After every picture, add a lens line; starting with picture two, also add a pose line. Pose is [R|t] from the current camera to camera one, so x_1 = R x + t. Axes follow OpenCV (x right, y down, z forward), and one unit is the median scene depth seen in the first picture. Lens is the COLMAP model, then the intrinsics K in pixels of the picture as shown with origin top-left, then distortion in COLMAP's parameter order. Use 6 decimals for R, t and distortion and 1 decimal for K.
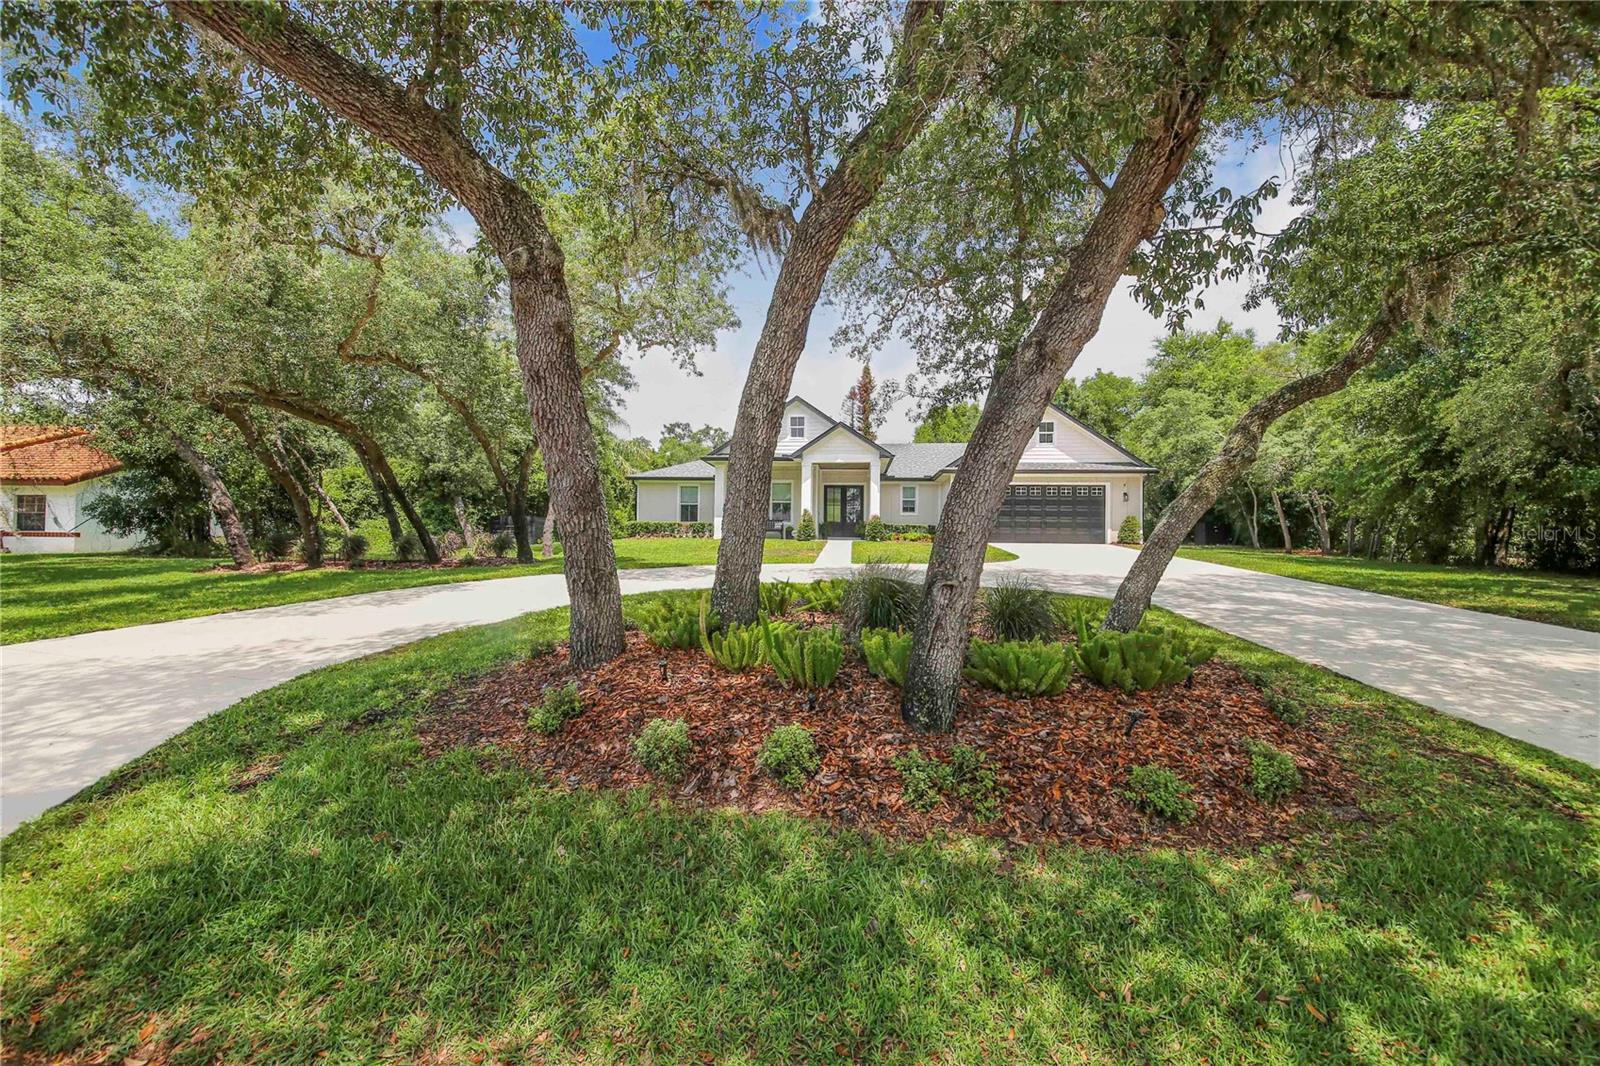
lens RADIAL K [[640.0, 0, 776.4], [0, 640.0, 550.8], [0, 0, 1]] dist [0.004292, -0.001651]
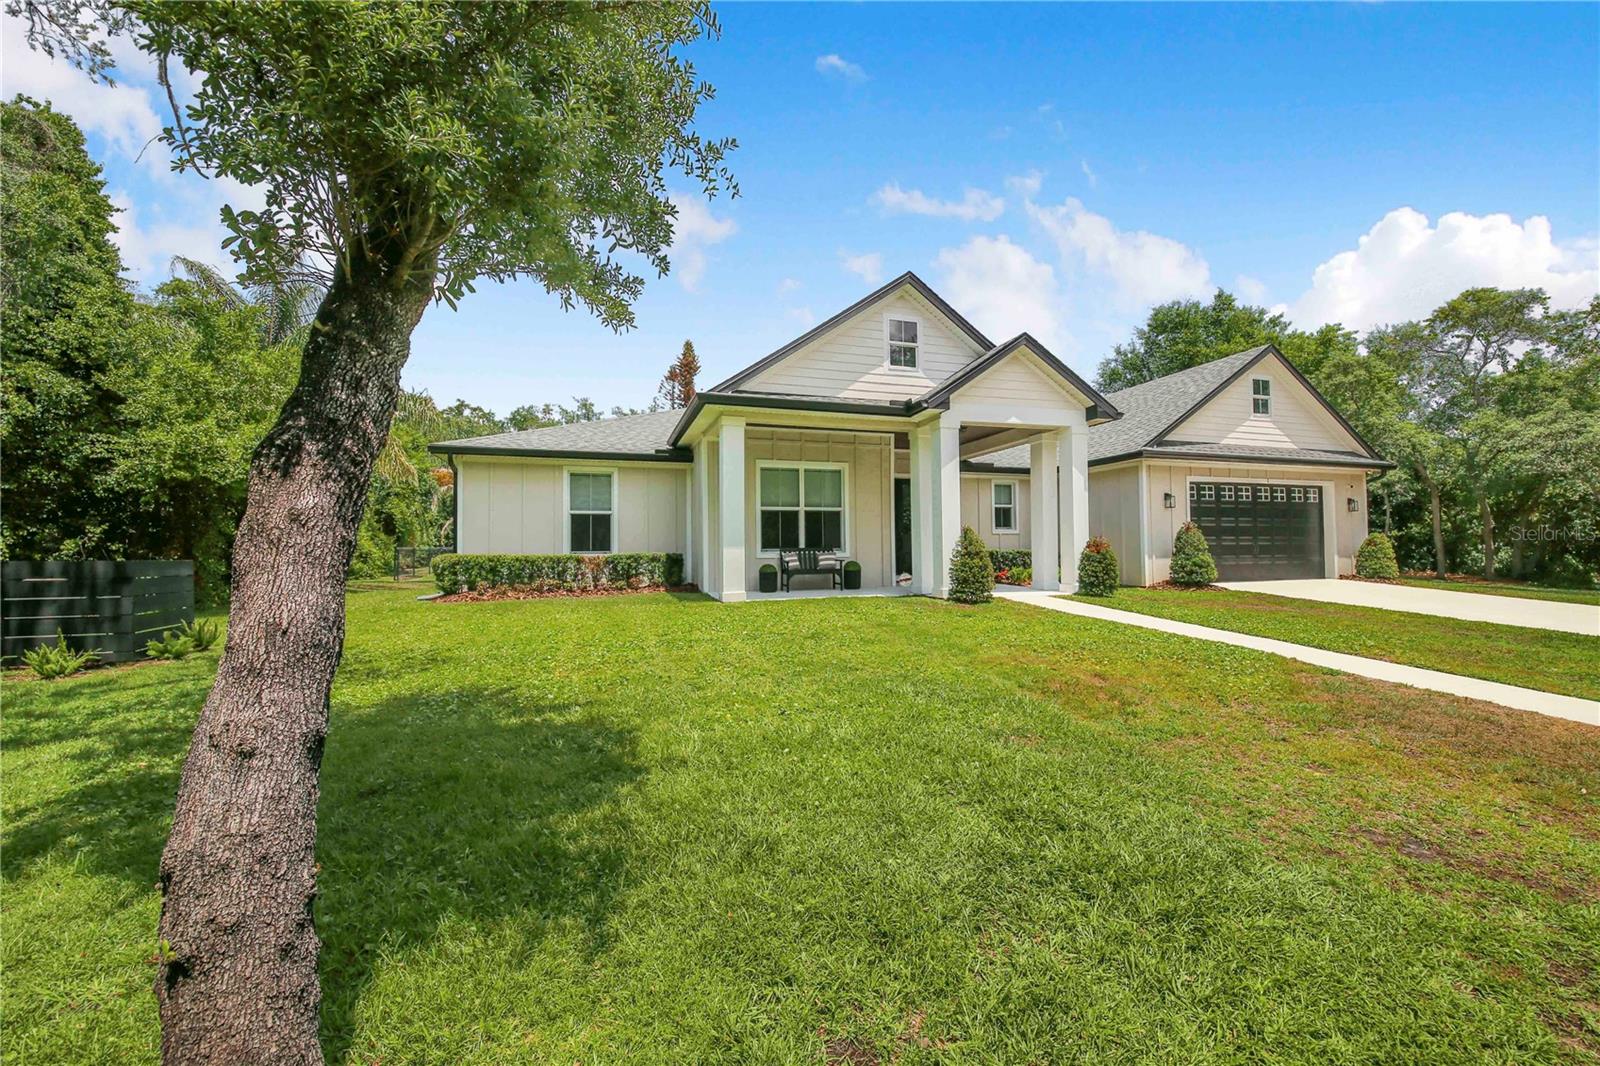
lens RADIAL K [[640.0, 0, 798.8], [0, 640.0, 527.1], [0, 0, 1]] dist [0.004292, -0.001651]
pose [[0.913892, -0.007922, 0.405880, -0.212802], [0.024228, 0.999092, -0.035052, -0.050169], [-0.405234, 0.041867, 0.913254, 0.613587]]
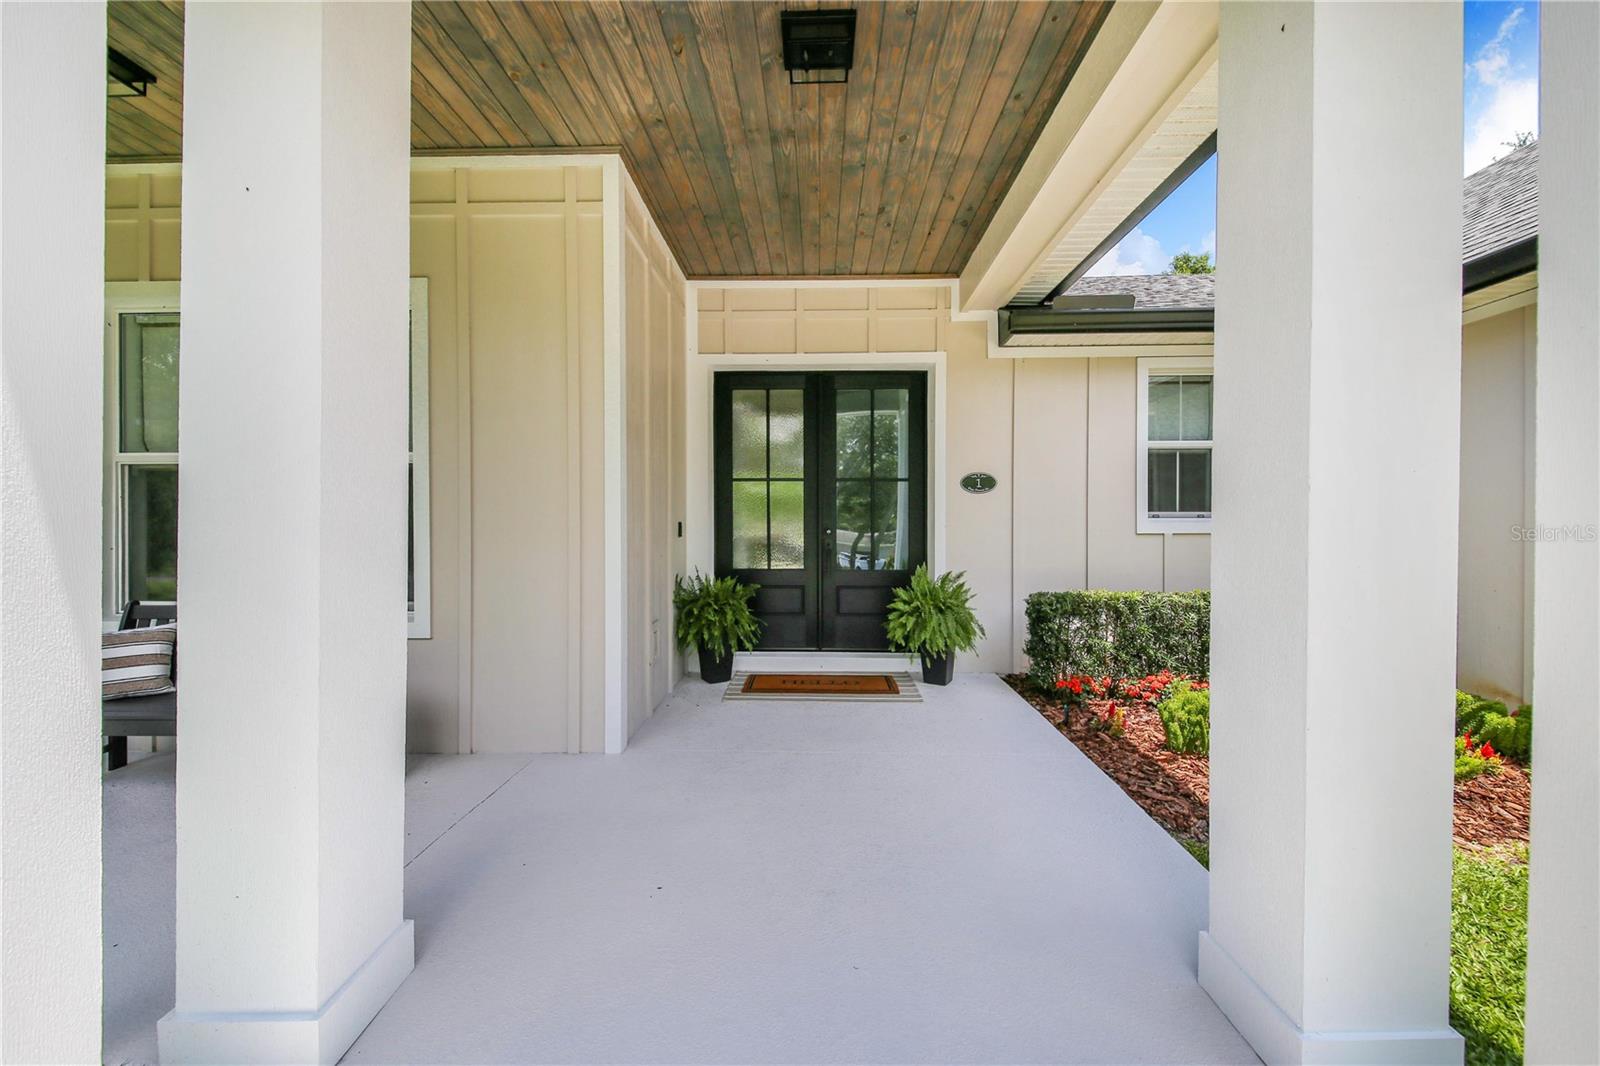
lens RADIAL K [[640.0, 0, 792.1], [0, 640.0, 522.1], [0, 0, 1]] dist [0.004292, -0.001651]
pose [[0.997409, -0.013814, 0.070594, 0.094533], [0.013298, 0.999881, 0.007783, -0.067337], [-0.070693, -0.006824, 0.997475, 0.918687]]
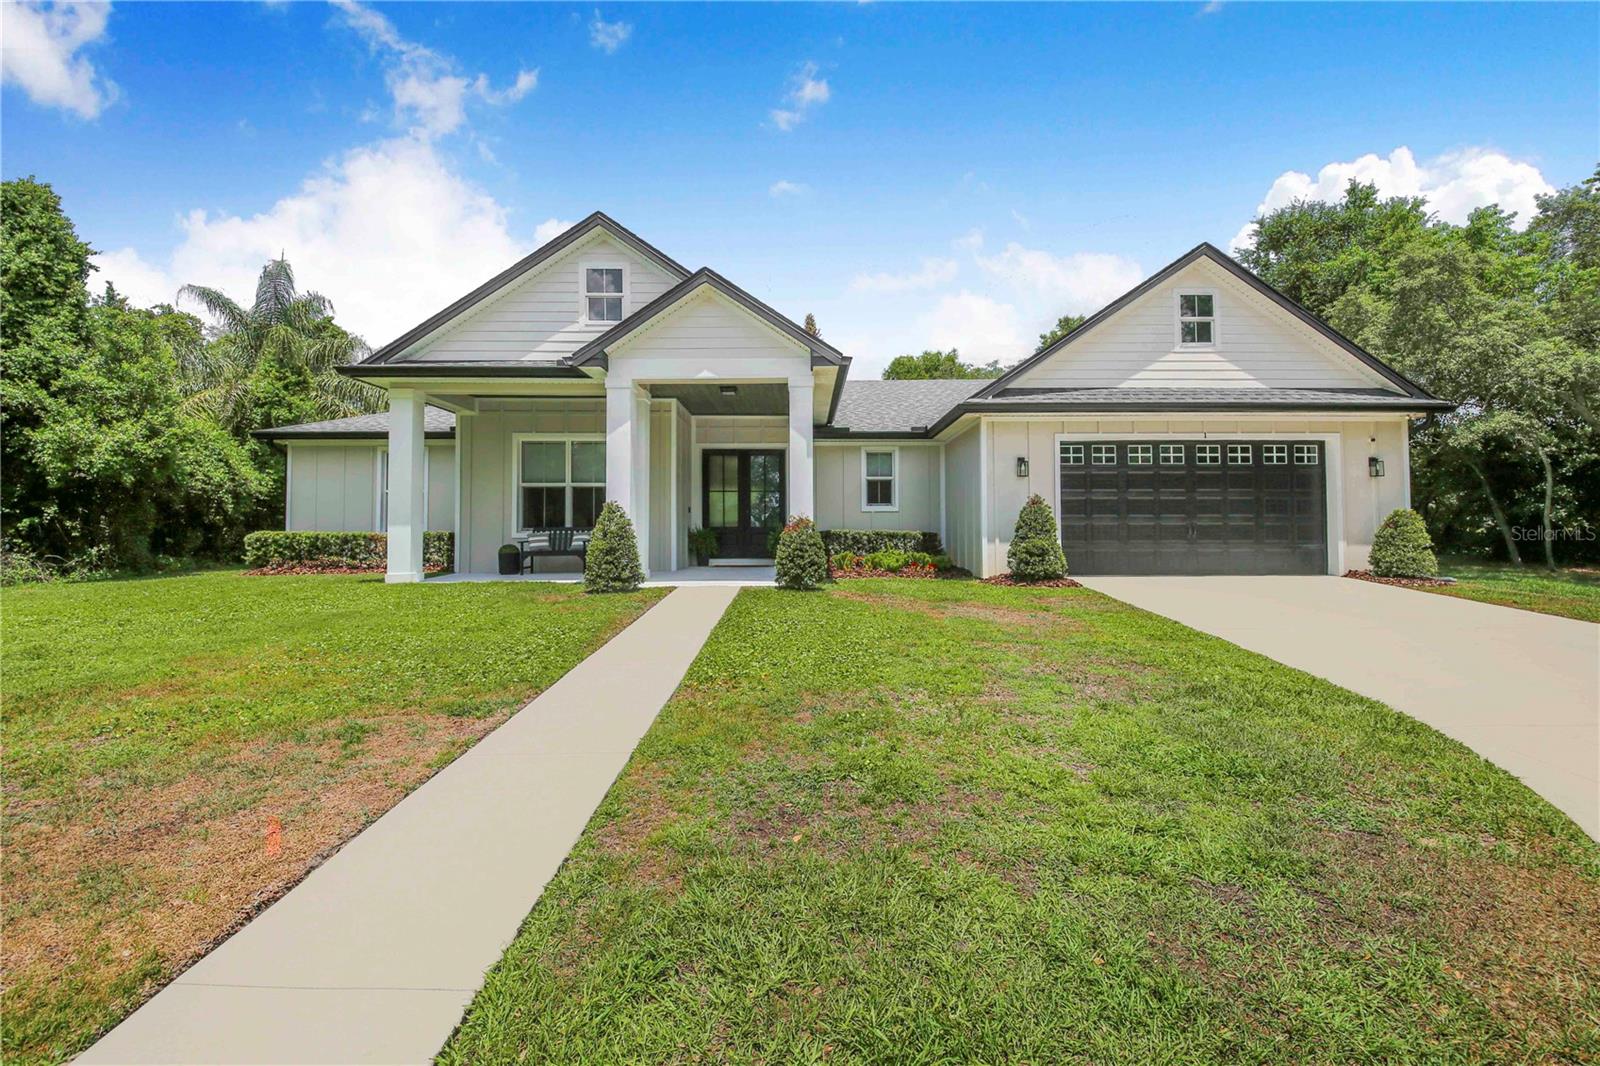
lens RADIAL K [[640.0, 0, 797.4], [0, 640.0, 510.2], [0, 0, 1]] dist [0.004292, -0.001651]
pose [[0.993446, -0.014937, 0.113320, 0.102206], [0.018639, 0.999324, -0.031675, -0.046070], [-0.112770, 0.033580, 0.993054, 0.590351]]
